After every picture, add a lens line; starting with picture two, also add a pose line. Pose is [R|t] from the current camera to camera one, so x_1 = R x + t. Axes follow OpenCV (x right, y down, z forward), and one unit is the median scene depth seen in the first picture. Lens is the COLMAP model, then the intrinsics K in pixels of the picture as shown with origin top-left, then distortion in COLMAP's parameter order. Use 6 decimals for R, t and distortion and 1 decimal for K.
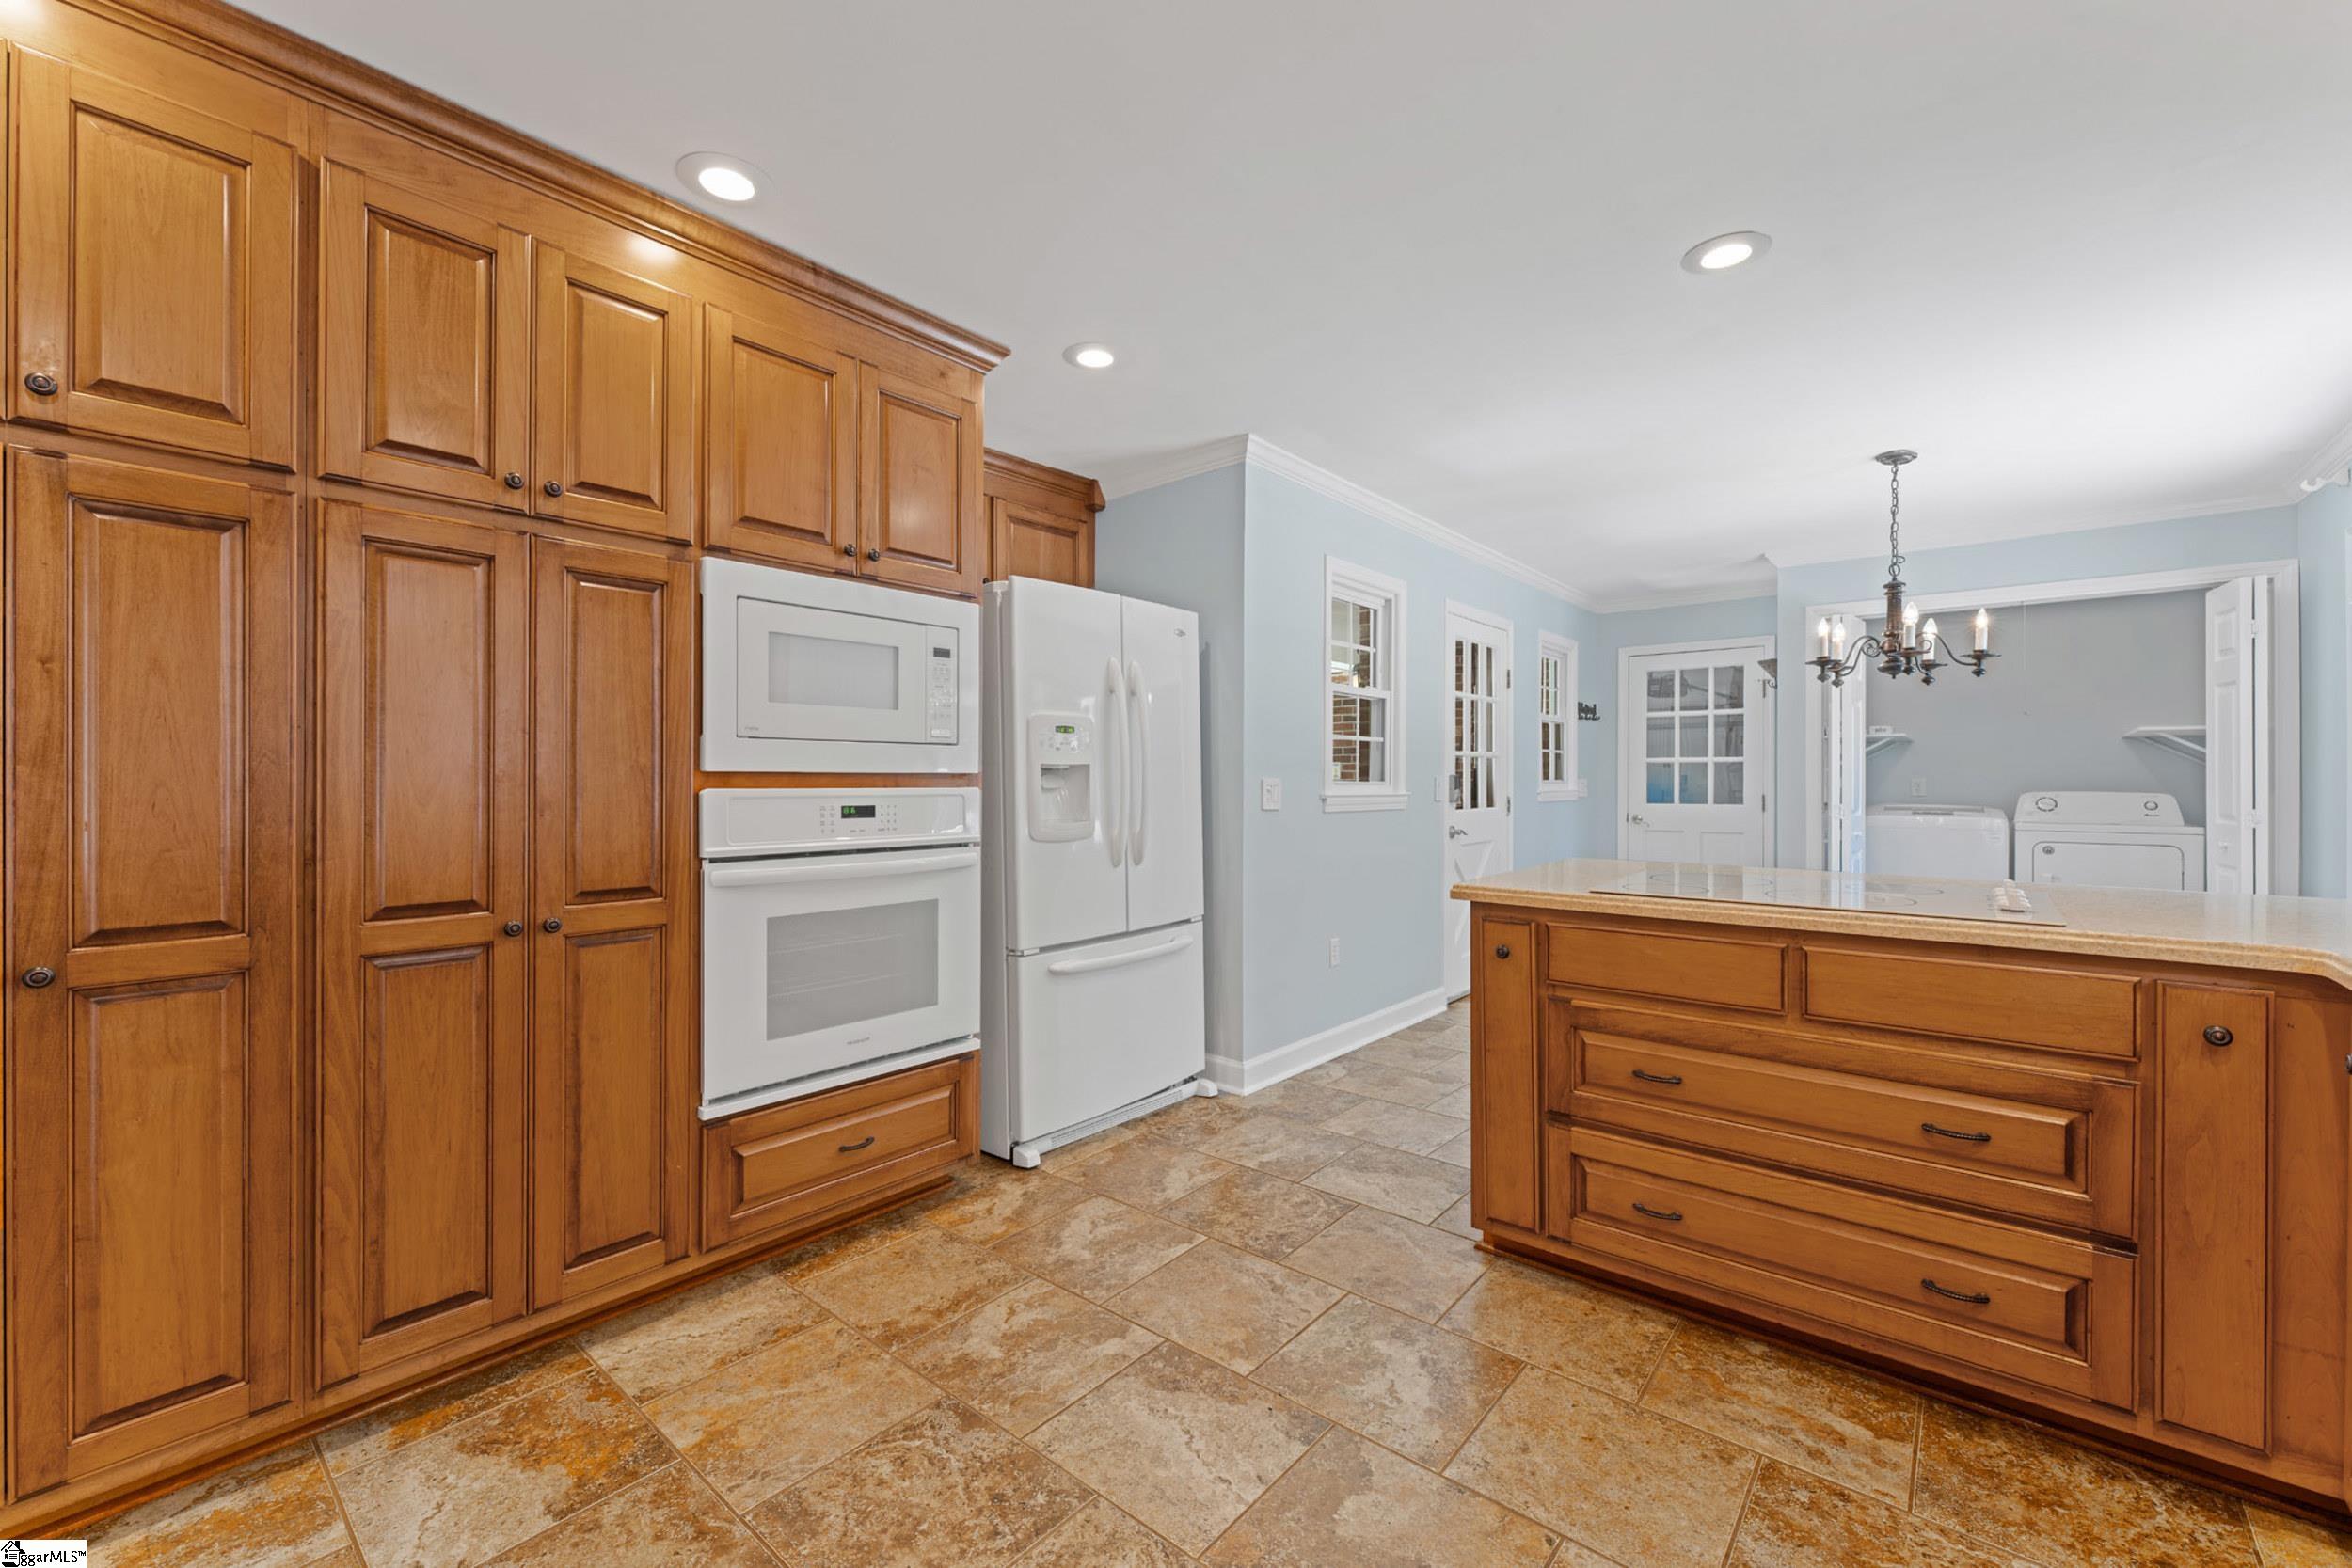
lens RADIAL K [[946.8, 0, 1167.5], [0, 946.8, 788.2], [0, 0, 1]] dist [0.000820, -0.001021]
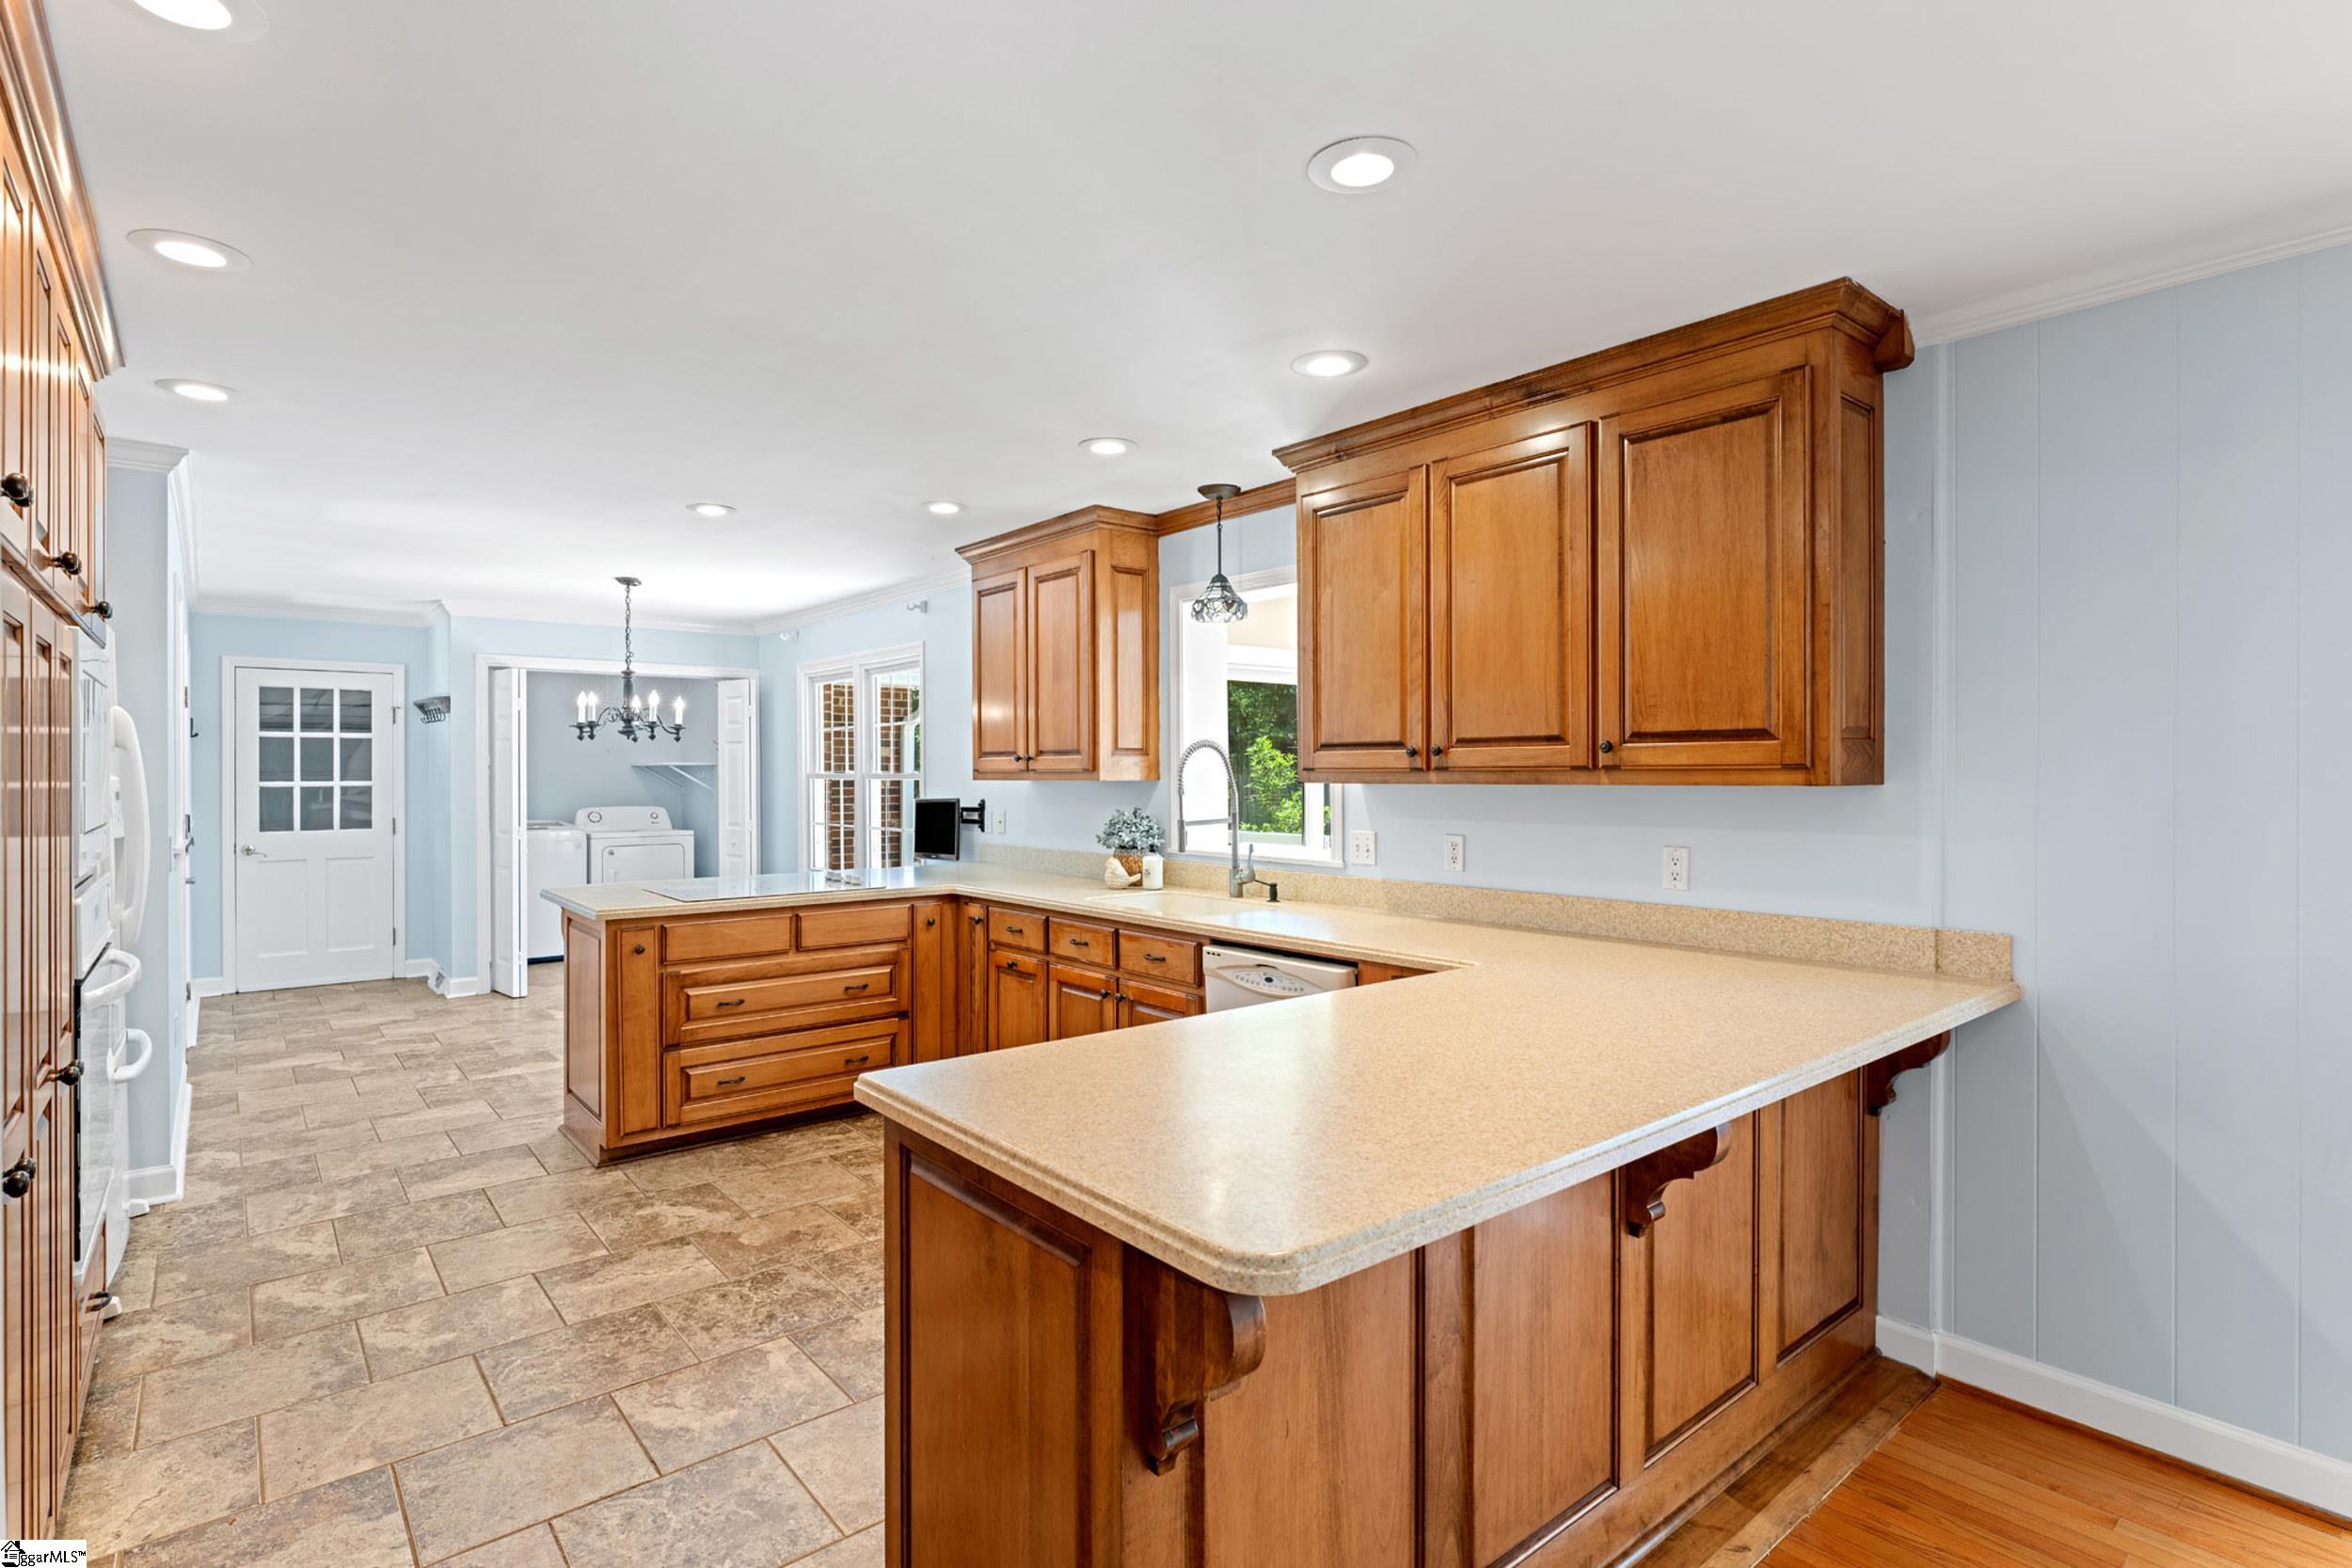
lens RADIAL K [[1179.6, 0, 1183.3], [0, 1179.6, 781.7], [0, 0, 1]] dist [-0.000511, 0.000861]
pose [[0.164498, -0.010829, 0.986318, -1.313520], [0.008223, 0.999920, 0.009607, -0.100522], [-0.986343, 0.006530, 0.164574, -0.152346]]
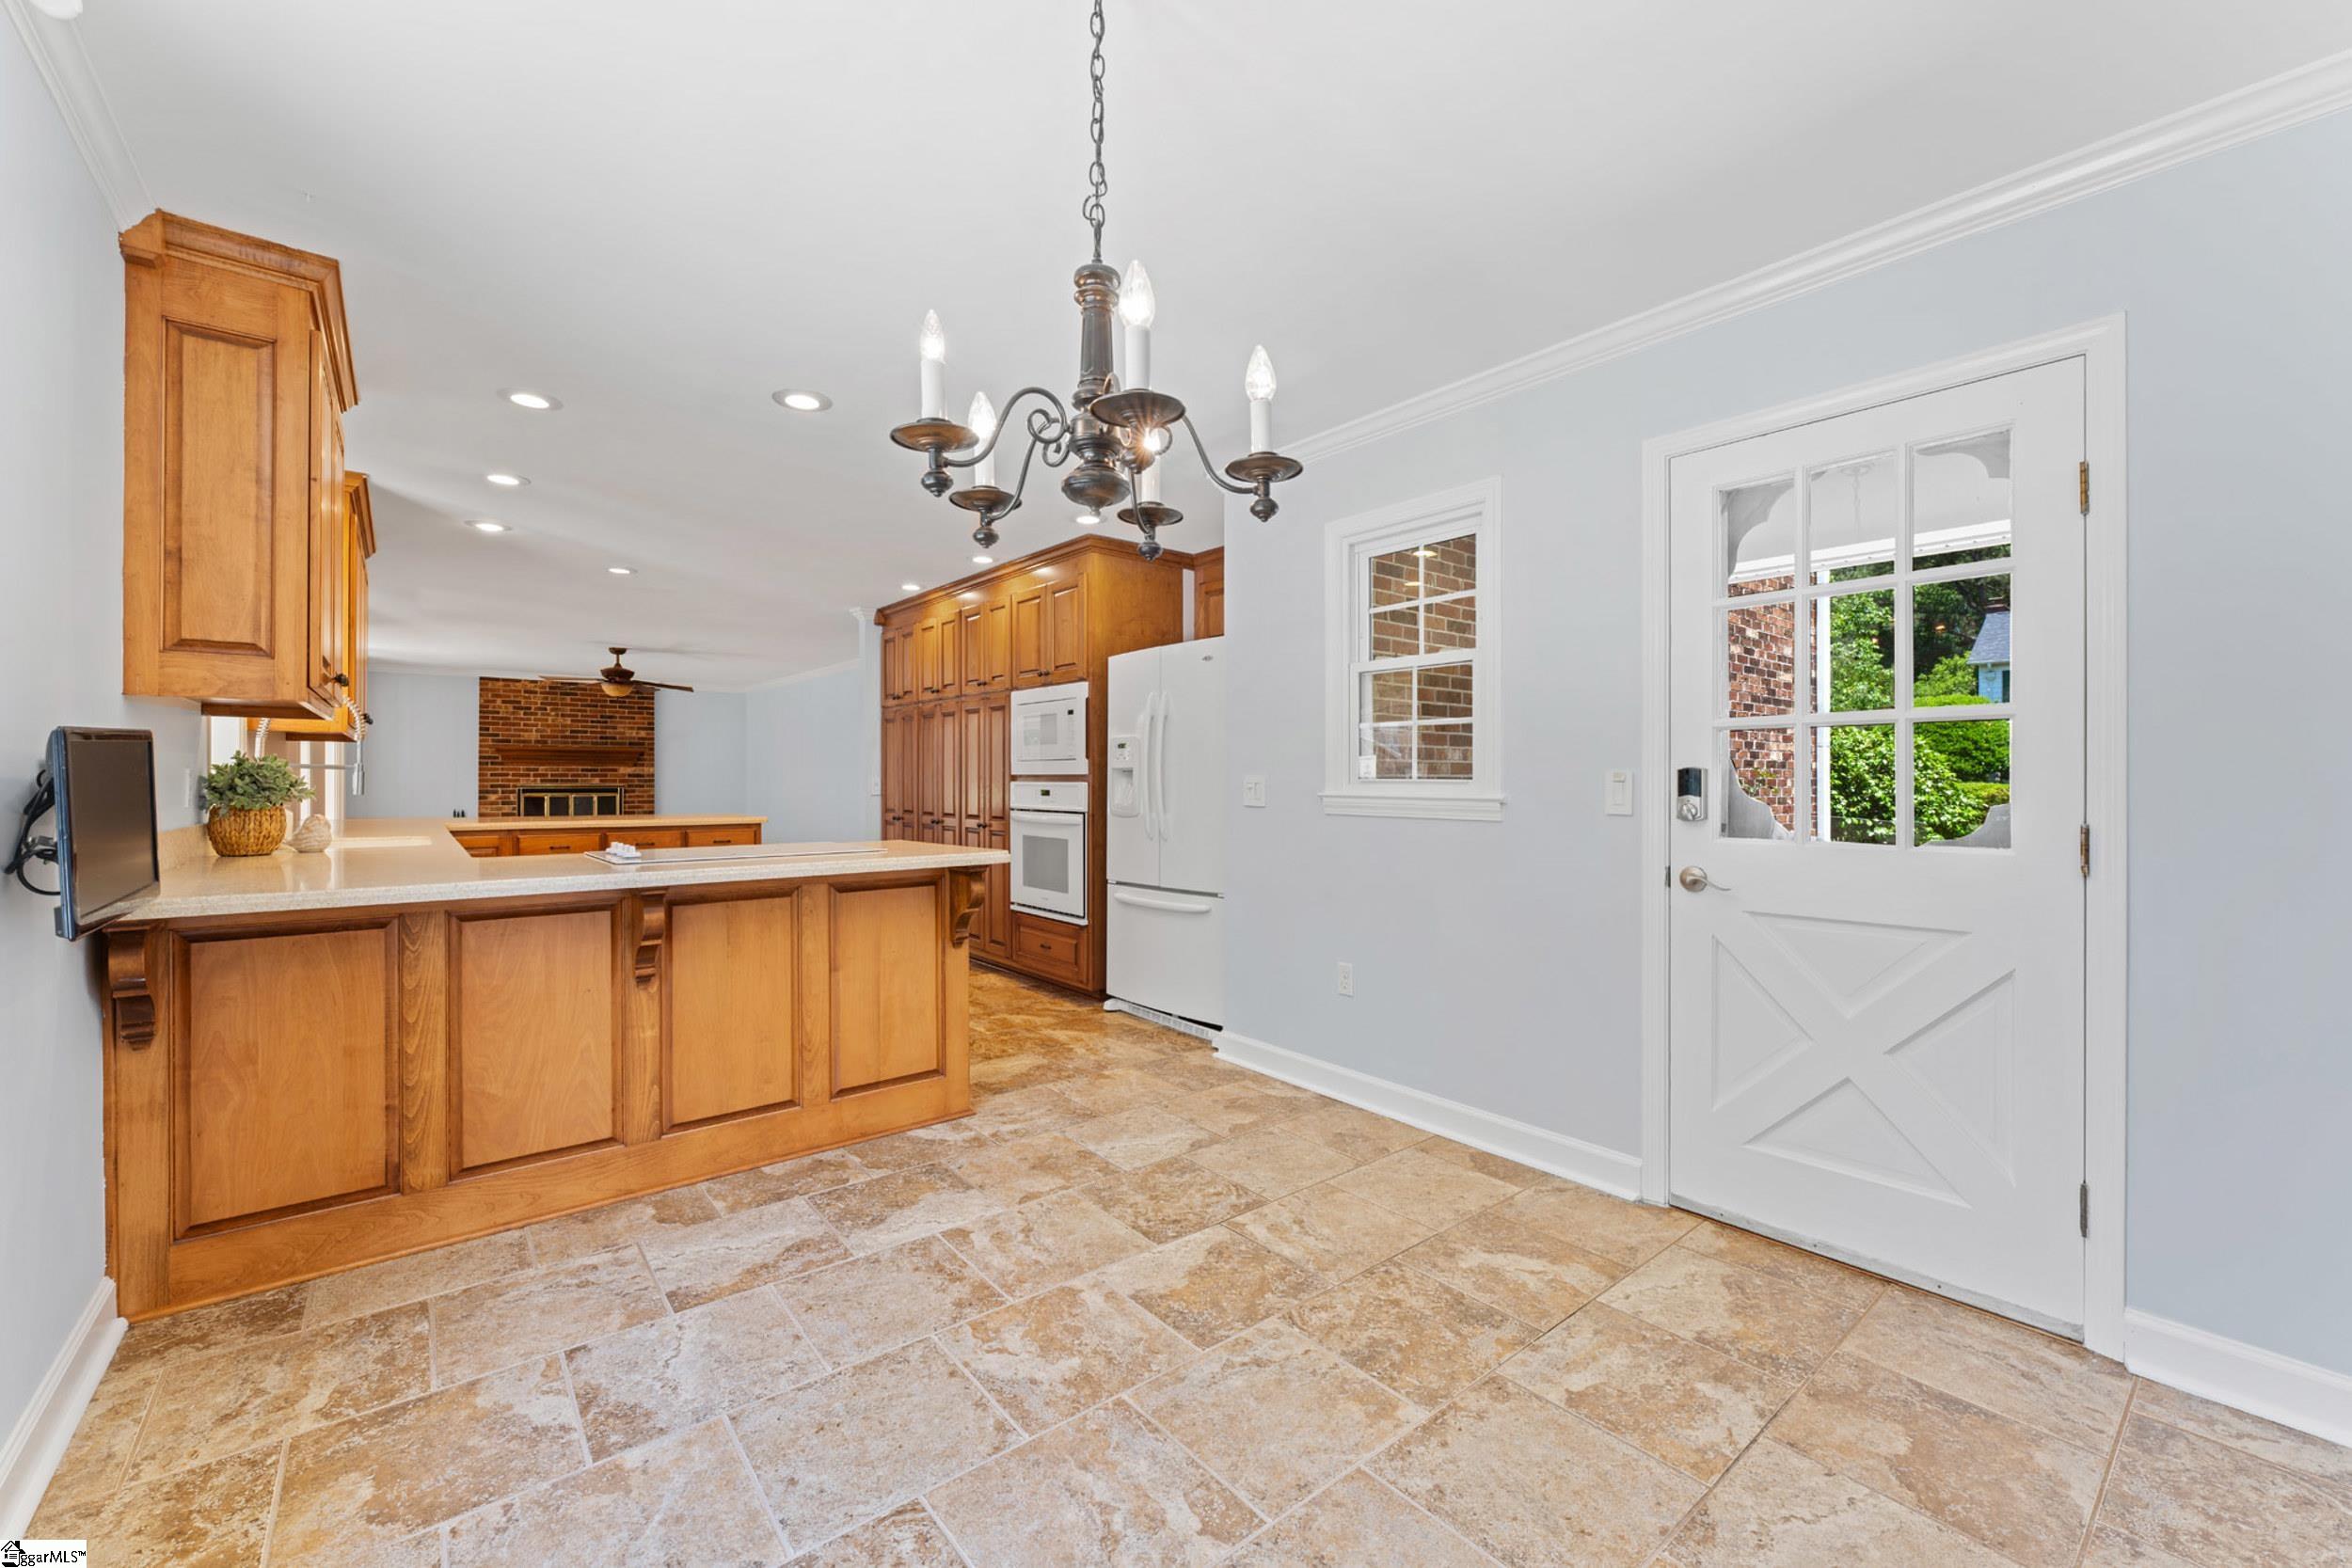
lens RADIAL K [[946.8, 0, 1145.2], [0, 946.8, 777.3], [0, 0, 1]] dist [0.000820, -0.001021]
pose [[-0.191875, -0.004309, -0.981410, 1.891498], [-0.010927, 0.999938, -0.002254, -0.008529], [0.981359, 0.010292, -0.191910, 1.774578]]
